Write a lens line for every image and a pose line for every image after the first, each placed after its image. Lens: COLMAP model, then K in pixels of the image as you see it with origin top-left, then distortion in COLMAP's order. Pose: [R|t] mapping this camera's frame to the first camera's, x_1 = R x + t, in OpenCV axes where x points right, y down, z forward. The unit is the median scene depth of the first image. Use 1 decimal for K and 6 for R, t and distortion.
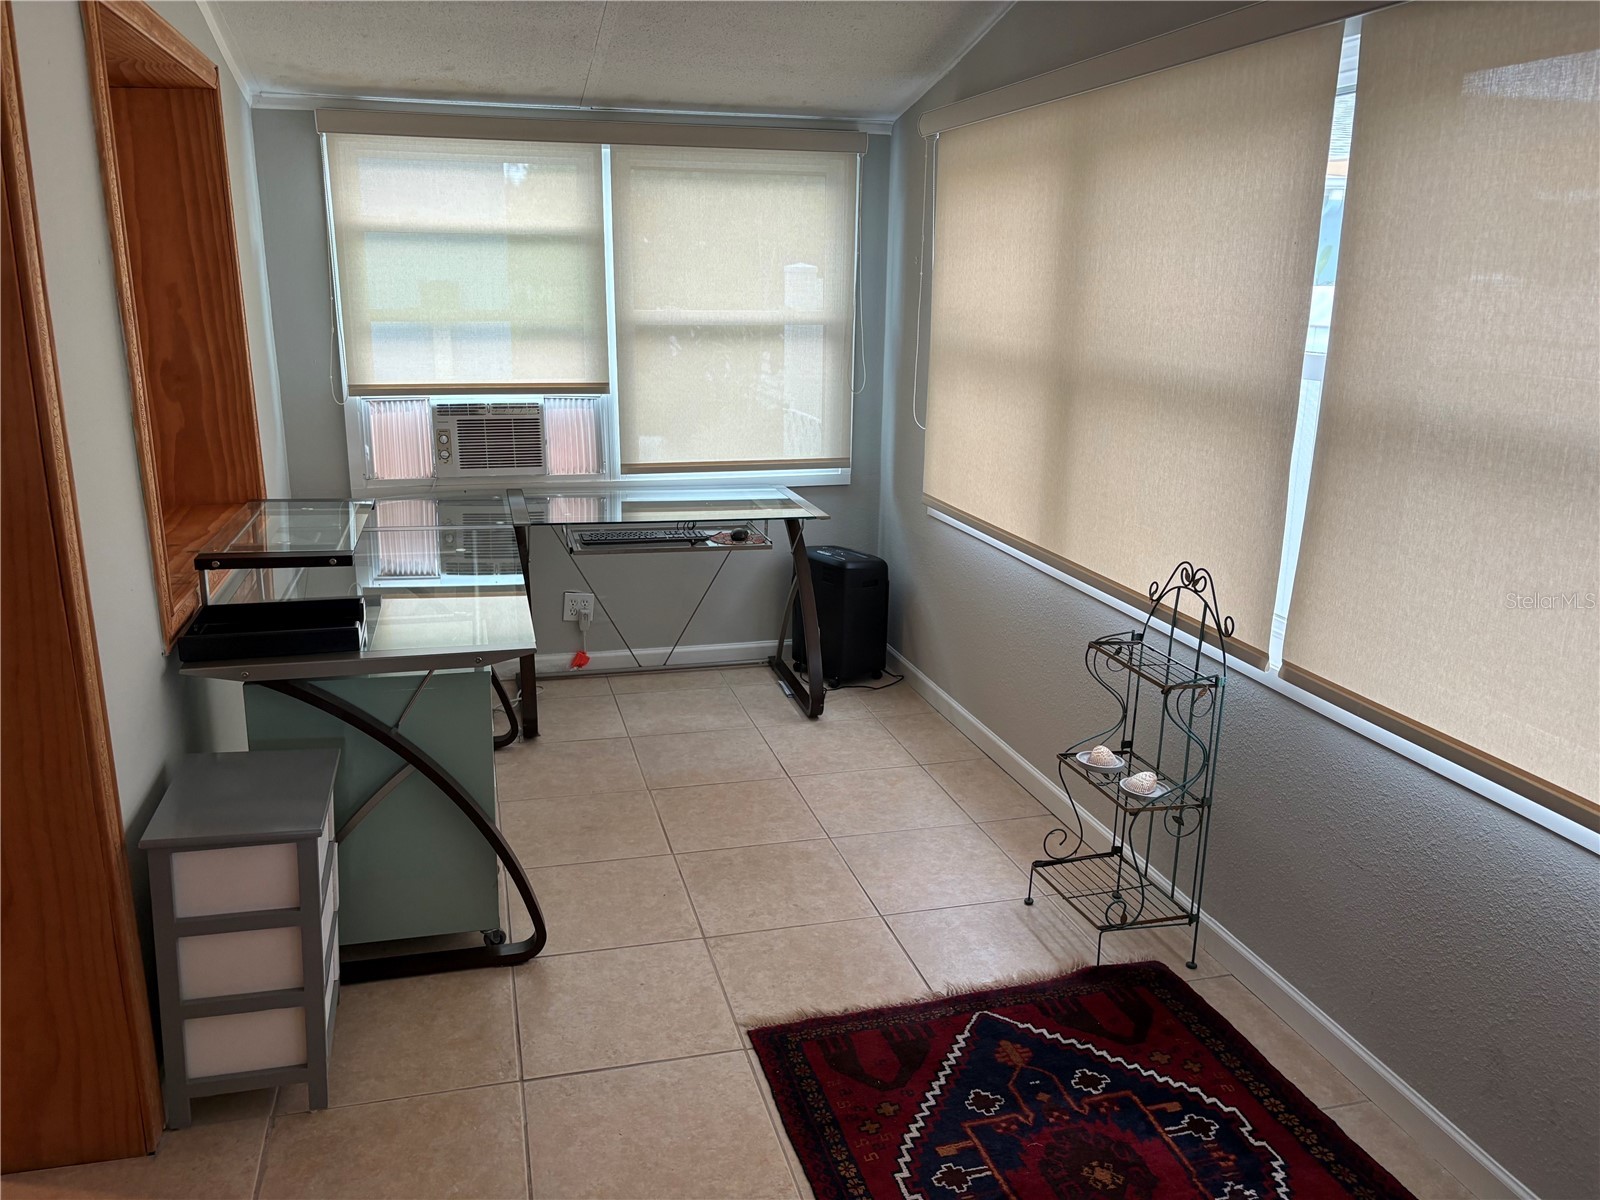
lens RADIAL K [[1209.1, 0, 800.0], [0, 1209.1, 600.0], [0, 0, 1]] dist [0.061889, -0.074988]
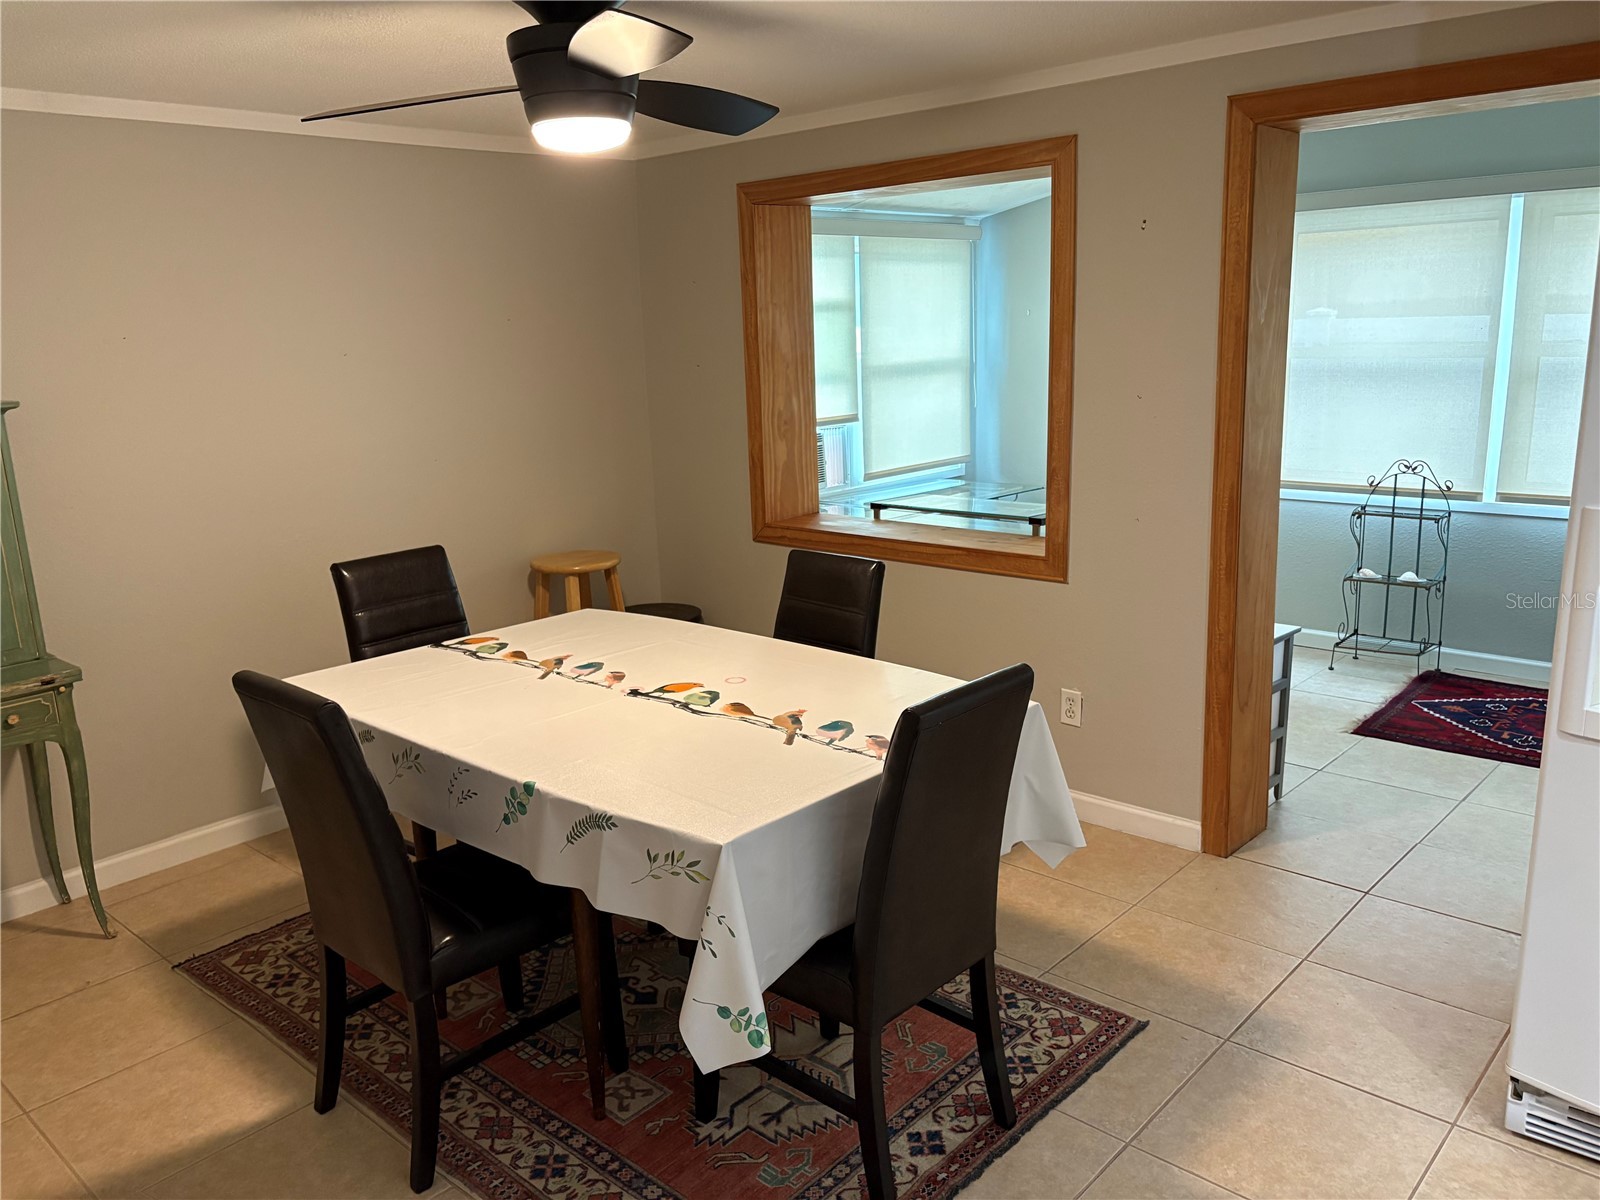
lens RADIAL K [[1209.1, 0, 800.0], [0, 1209.1, 600.0], [0, 0, 1]] dist [0.061889, -0.074988]
pose [[0.844784, -0.158457, 0.511108, -1.507743], [0.179943, 0.983648, 0.007538, -0.000002], [-0.503945, 0.085603, 0.859483, -0.145186]]
